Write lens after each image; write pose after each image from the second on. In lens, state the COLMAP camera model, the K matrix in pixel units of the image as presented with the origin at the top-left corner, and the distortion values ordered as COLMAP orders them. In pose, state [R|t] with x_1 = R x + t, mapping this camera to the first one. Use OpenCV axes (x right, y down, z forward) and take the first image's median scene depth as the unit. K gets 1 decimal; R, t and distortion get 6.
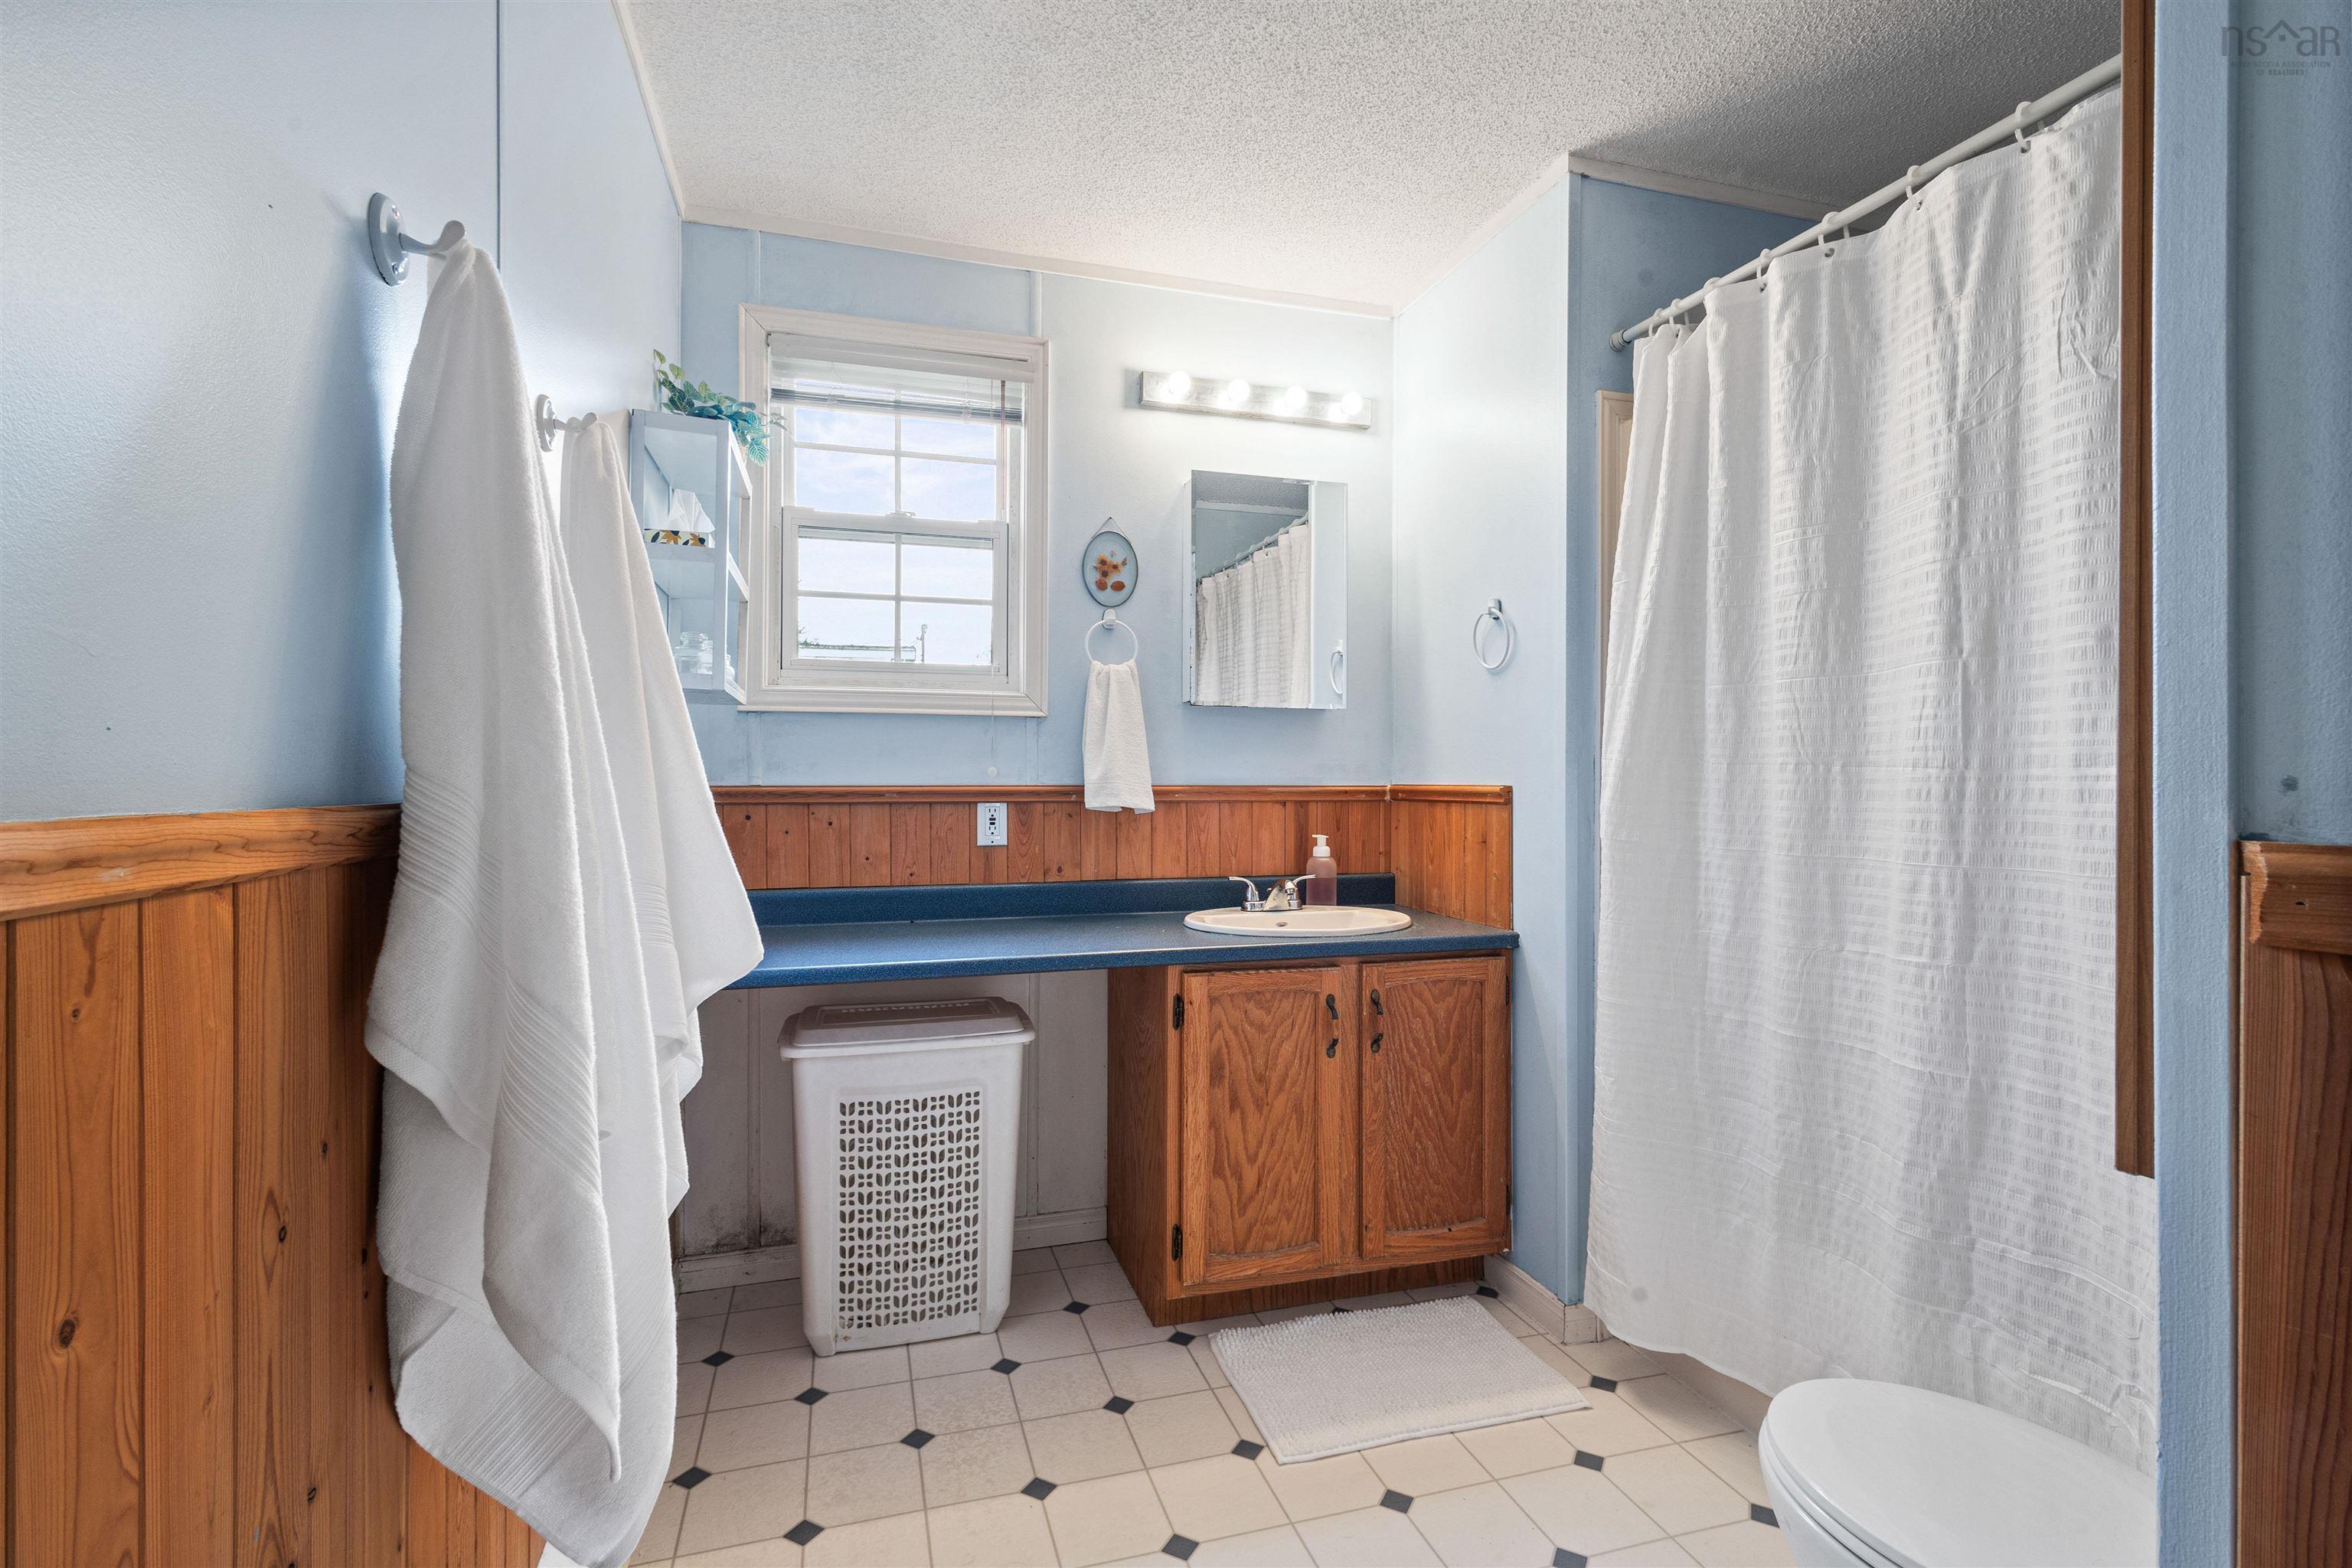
lens RADIAL K [[1092.3, 0, 1173.2], [0, 1092.3, 801.4], [0, 0, 1]] dist [0.003286, 0.000436]
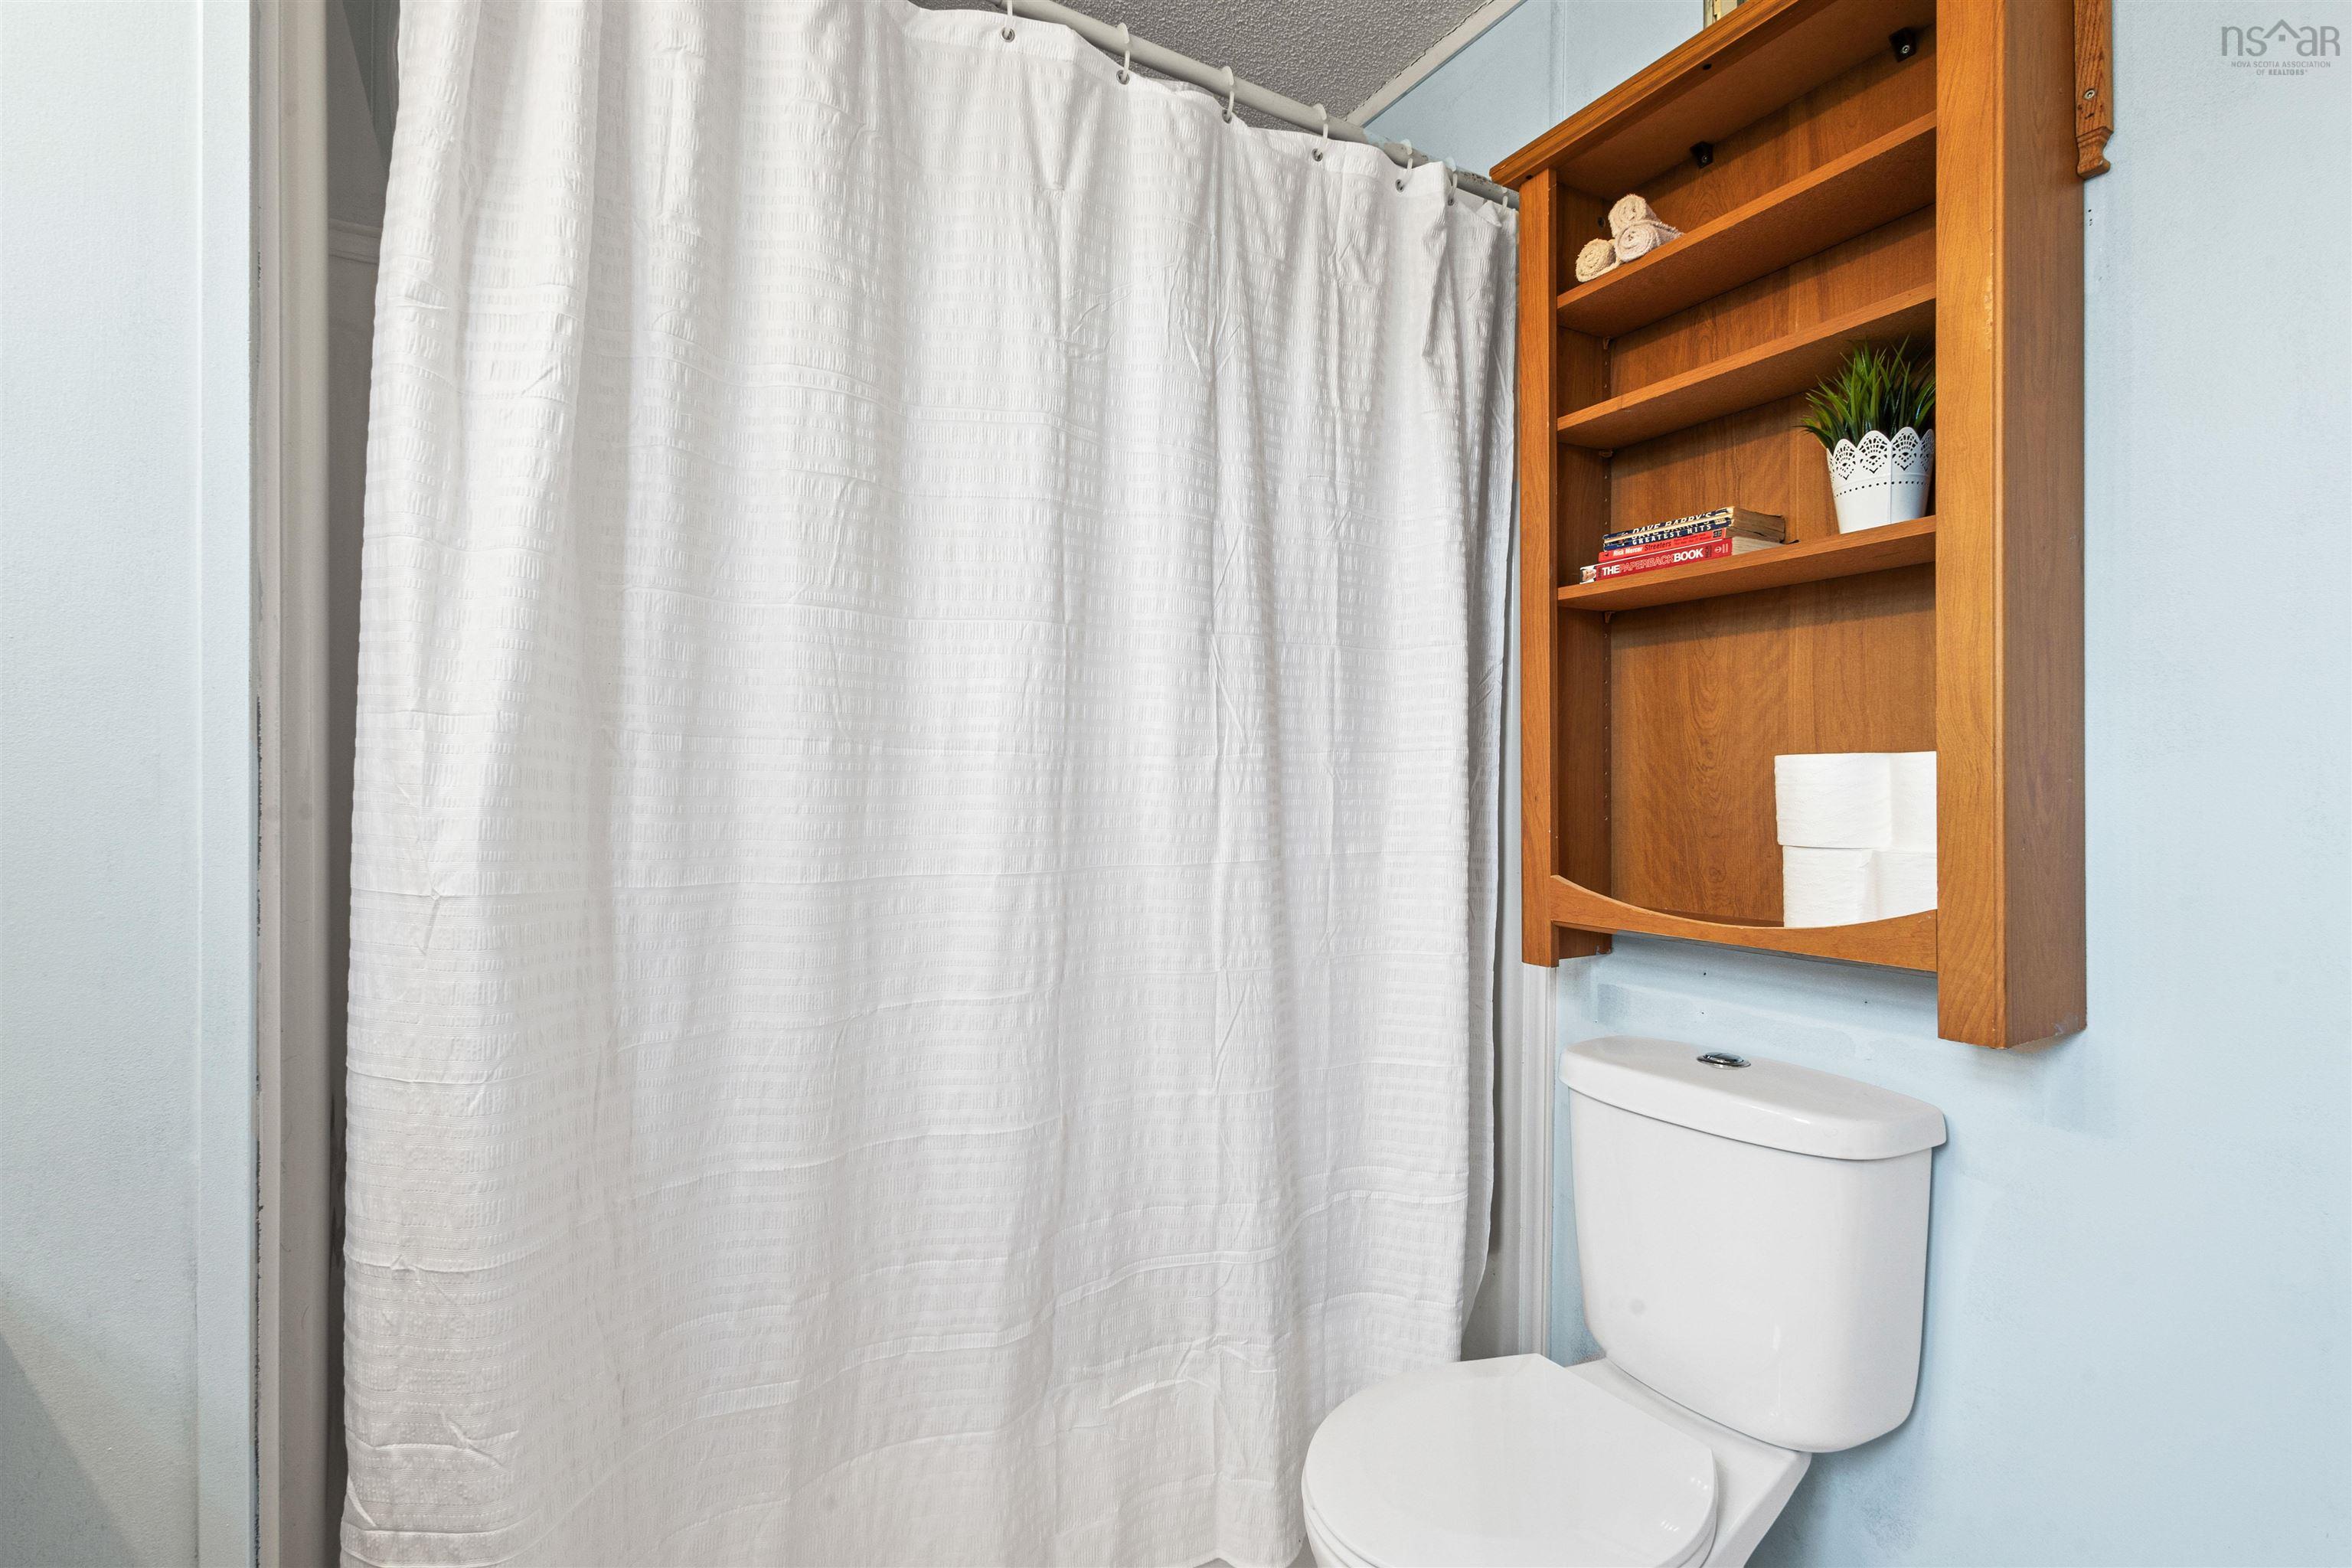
lens RADIAL K [[1092.3, 0, 1173.2], [0, 1092.3, 801.4], [0, 0, 1]] dist [0.003286, 0.000436]
pose [[-0.223261, -0.021137, 0.974530, -0.119175], [0.008748, 0.999681, 0.023687, -0.015949], [-0.974720, 0.013814, -0.223004, 1.081924]]
